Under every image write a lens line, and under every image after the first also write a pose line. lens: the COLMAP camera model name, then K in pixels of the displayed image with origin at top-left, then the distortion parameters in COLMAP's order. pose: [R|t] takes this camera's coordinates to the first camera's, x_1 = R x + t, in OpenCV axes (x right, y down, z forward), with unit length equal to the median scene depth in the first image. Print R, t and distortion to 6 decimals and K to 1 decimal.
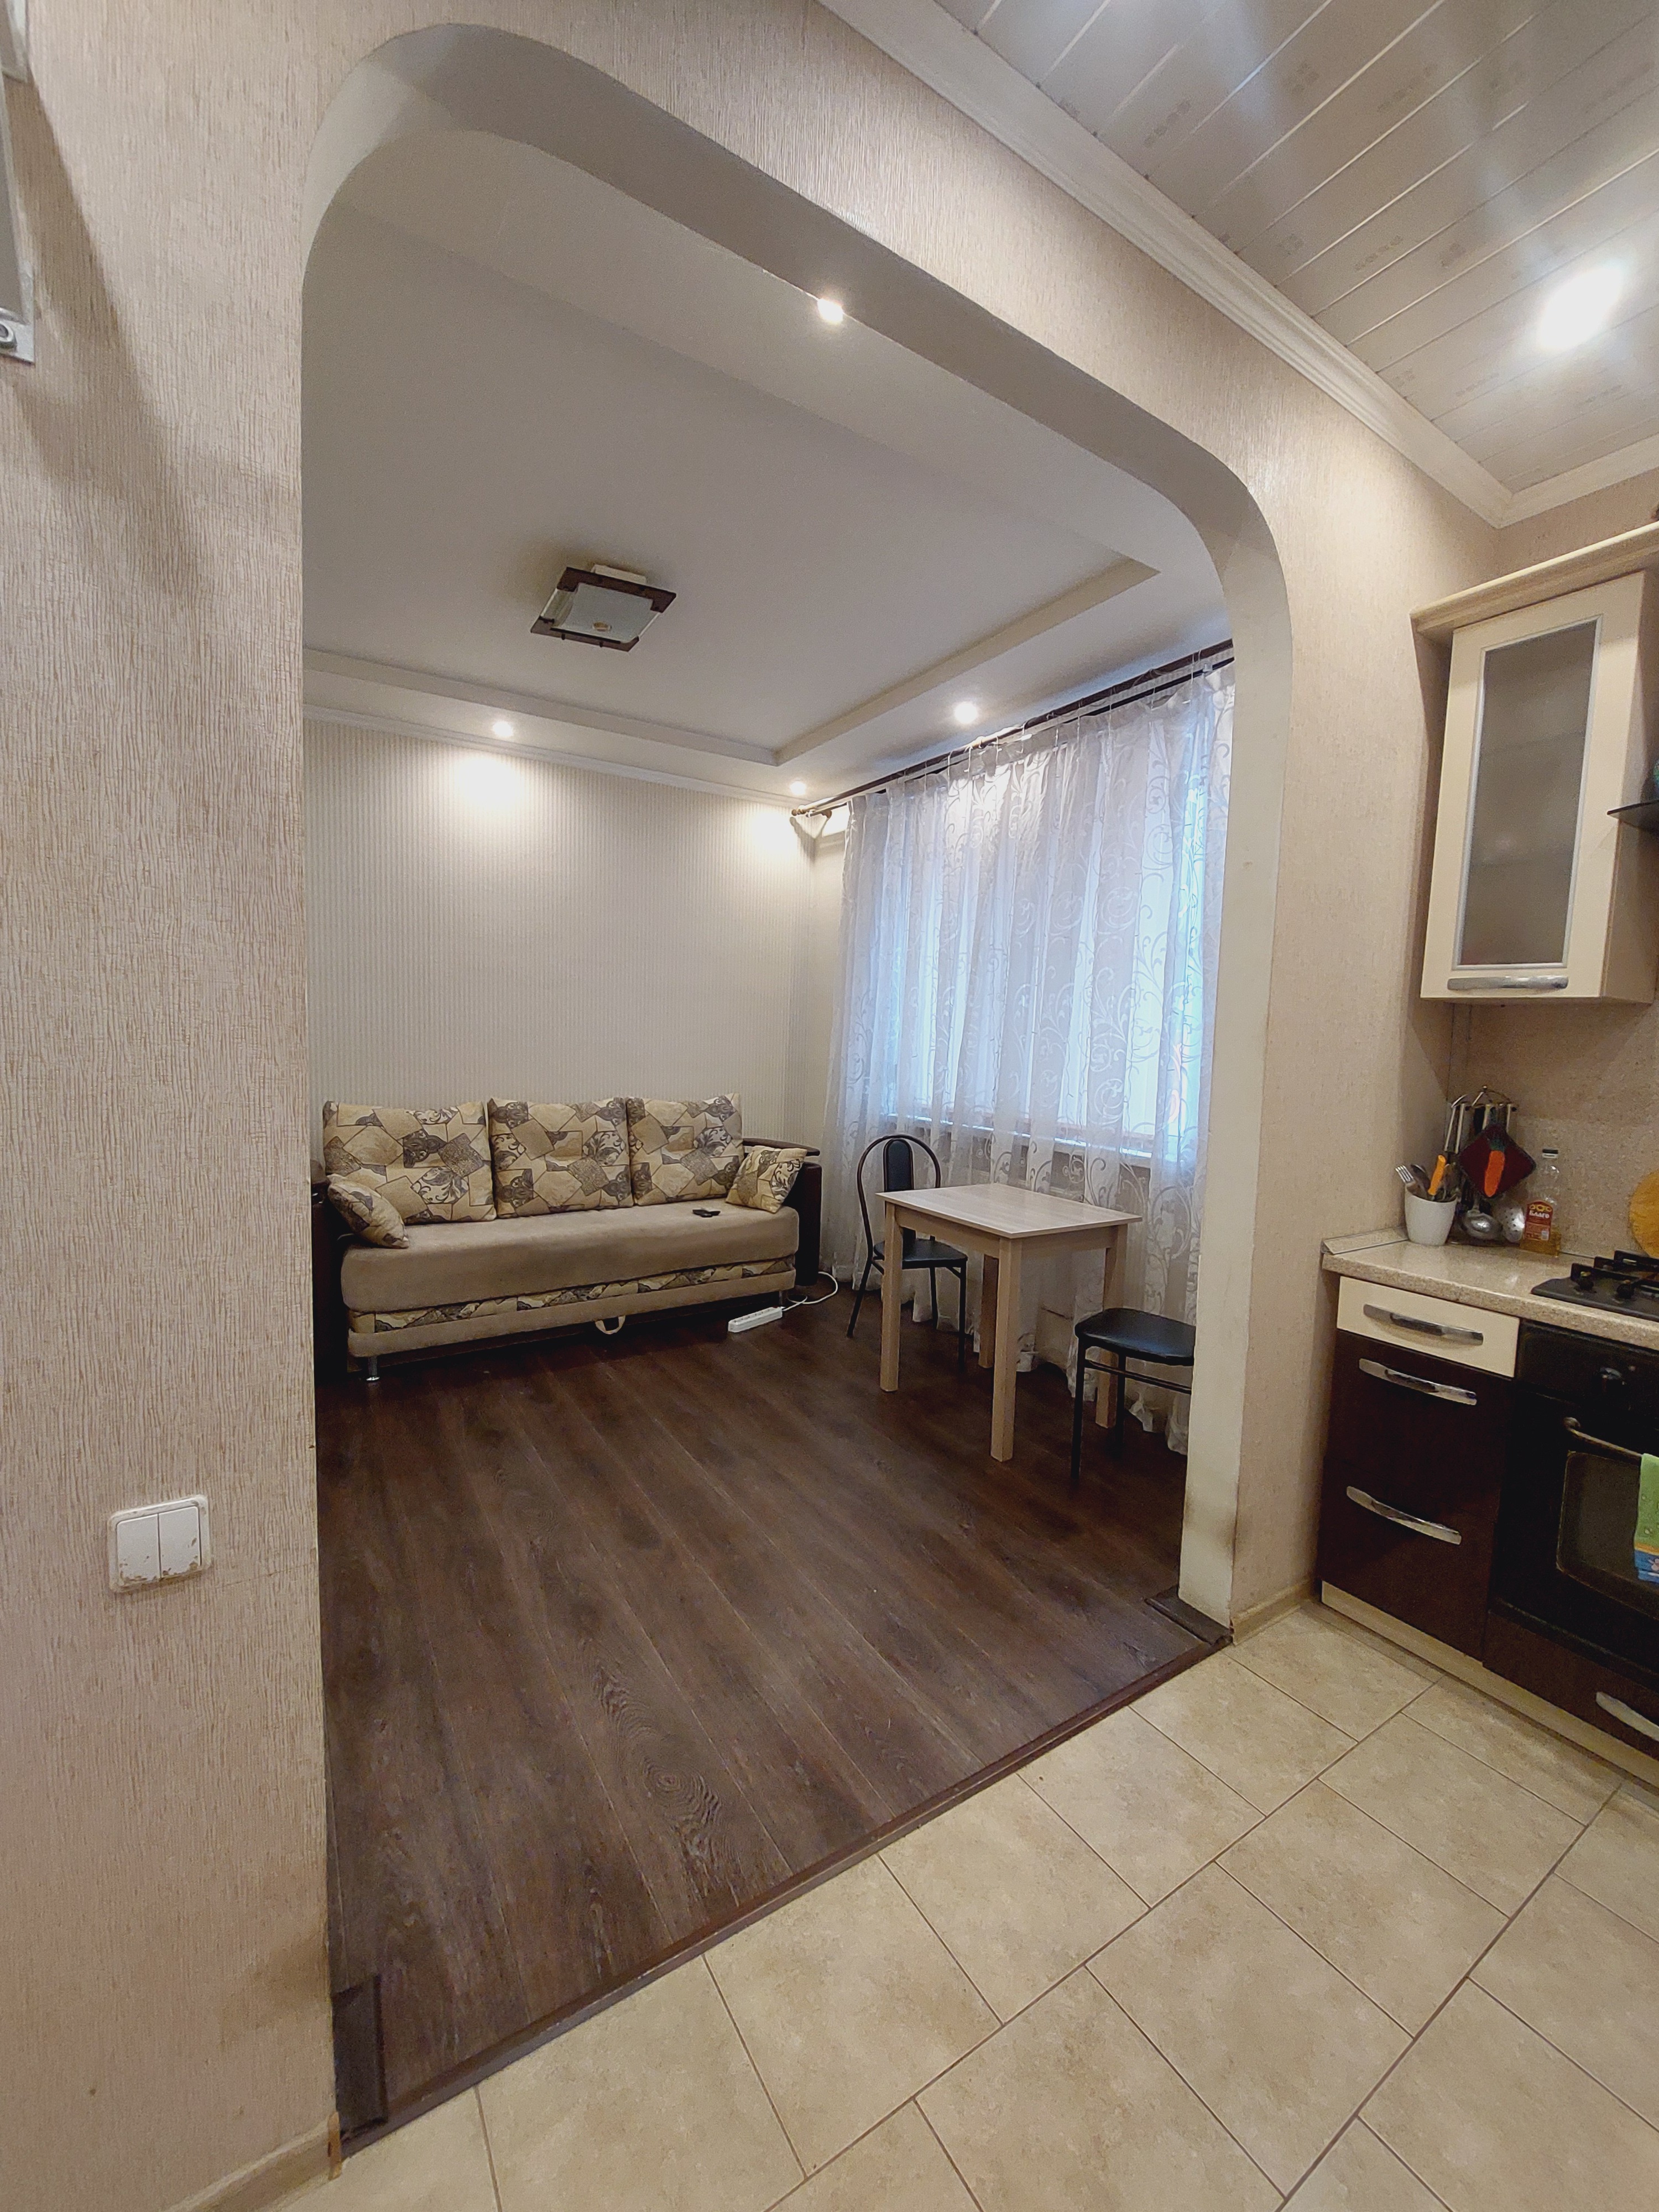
lens RADIAL K [[897.8, 0, 854.5], [0, 897.8, 1117.3], [0, 0, 1]] dist [-0.007421, -0.001381]
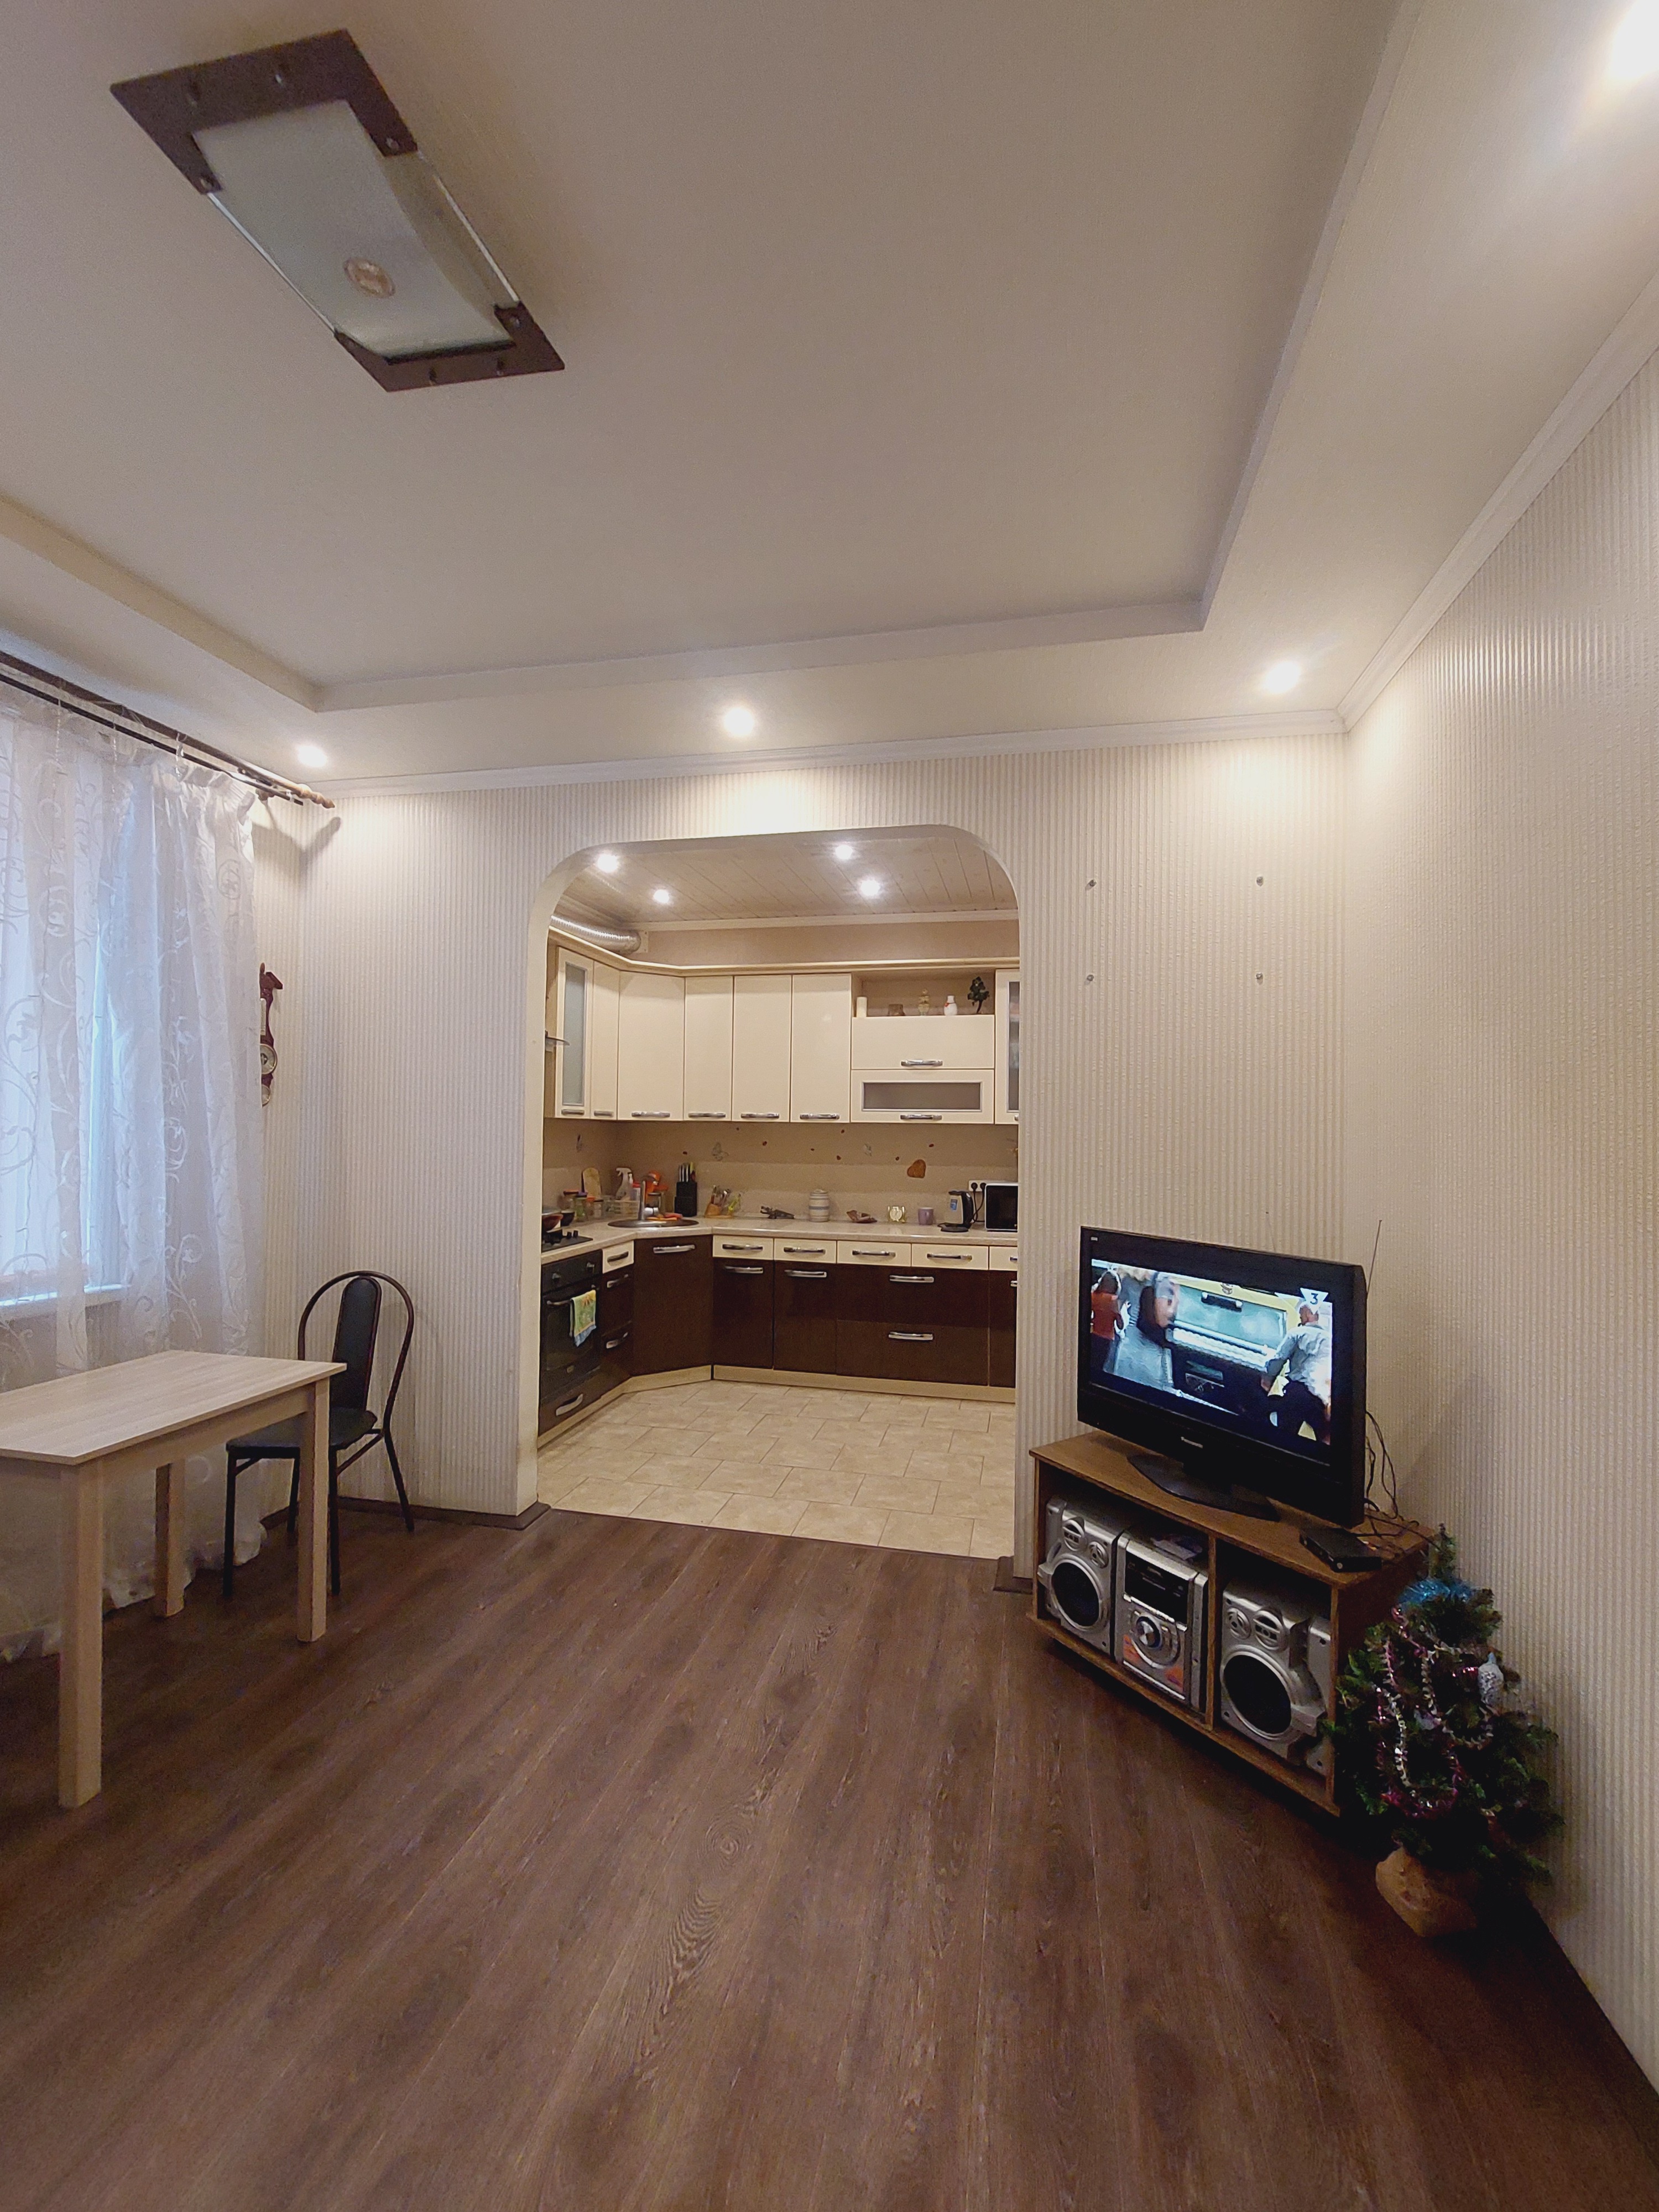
lens RADIAL K [[897.8, 0, 846.6], [0, 897.8, 1122.6], [0, 0, 1]] dist [-0.007421, -0.001381]
pose [[-0.711410, -0.039839, 0.701647, -0.802693], [0.025697, 0.996250, 0.082621, -0.174624], [-0.702307, 0.076808, -0.707718, 1.228084]]
